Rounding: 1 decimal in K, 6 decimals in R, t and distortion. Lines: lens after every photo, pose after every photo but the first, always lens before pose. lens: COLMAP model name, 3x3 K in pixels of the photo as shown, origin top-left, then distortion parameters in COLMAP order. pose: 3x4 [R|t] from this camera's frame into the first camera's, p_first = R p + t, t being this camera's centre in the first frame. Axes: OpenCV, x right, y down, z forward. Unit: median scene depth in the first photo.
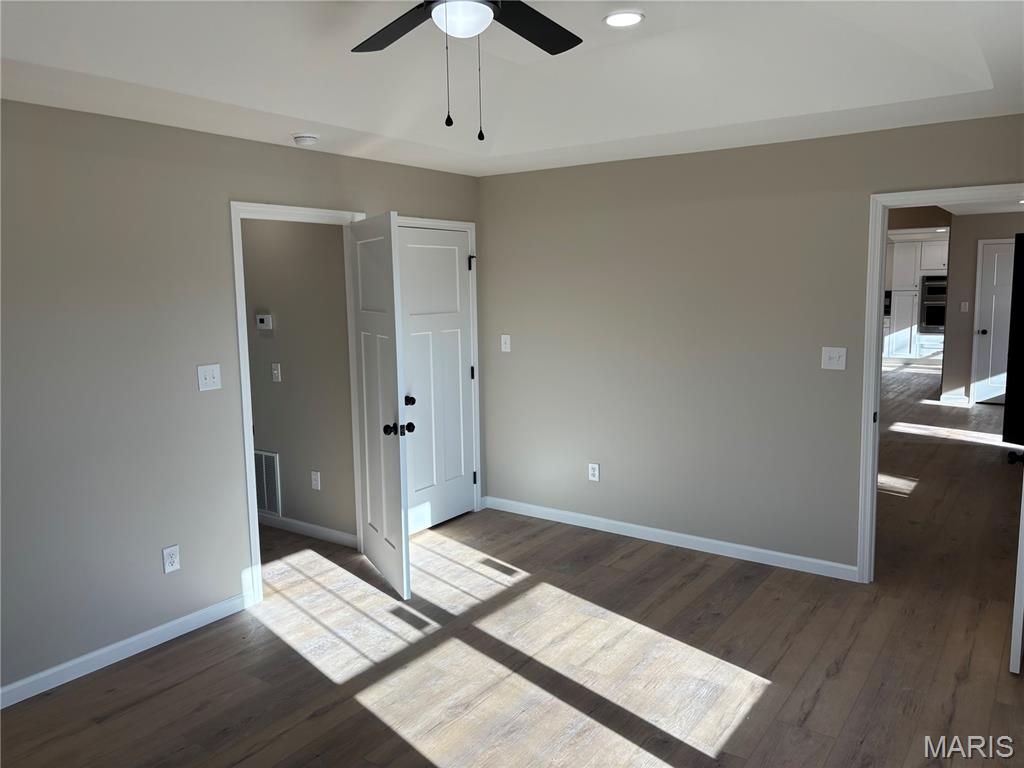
lens RADIAL K [[771.9, 0, 522.0], [0, 771.9, 387.4], [0, 0, 1]] dist [0.050593, -0.053456]
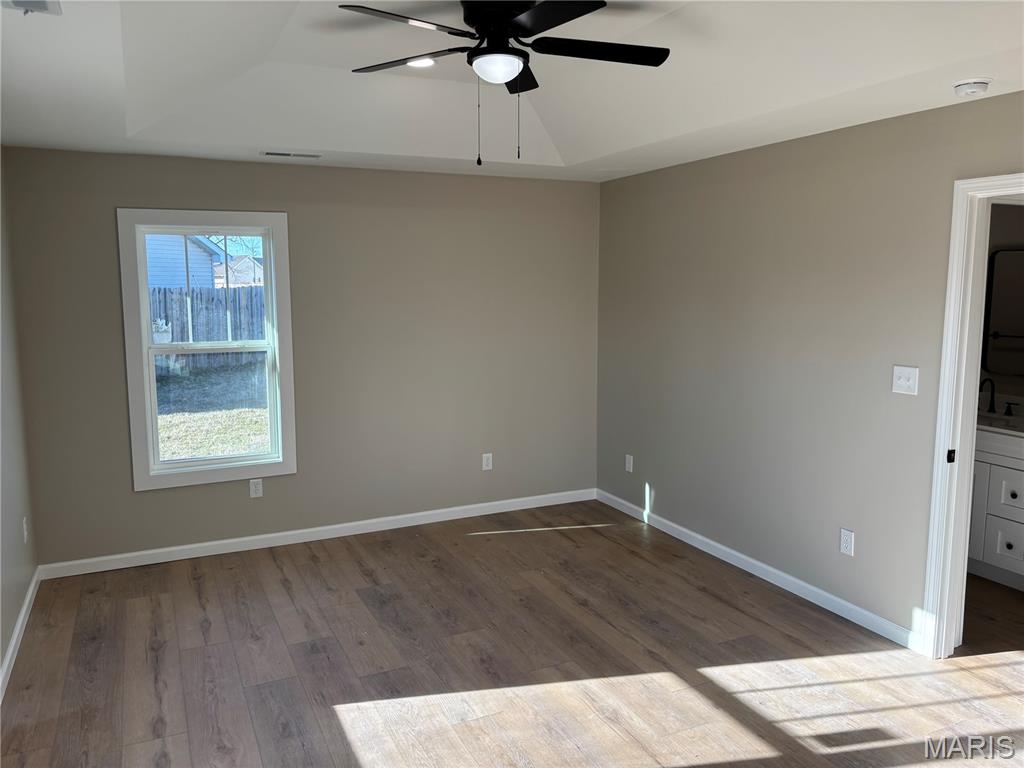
lens RADIAL K [[771.9, 0, 508.0], [0, 771.9, 383.0], [0, 0, 1]] dist [0.050593, -0.053456]
pose [[-0.499026, 0.129281, -0.856890, 0.644175], [-0.110204, 0.971314, 0.210724, -0.157248], [0.859551, 0.199589, -0.470463, 1.054402]]
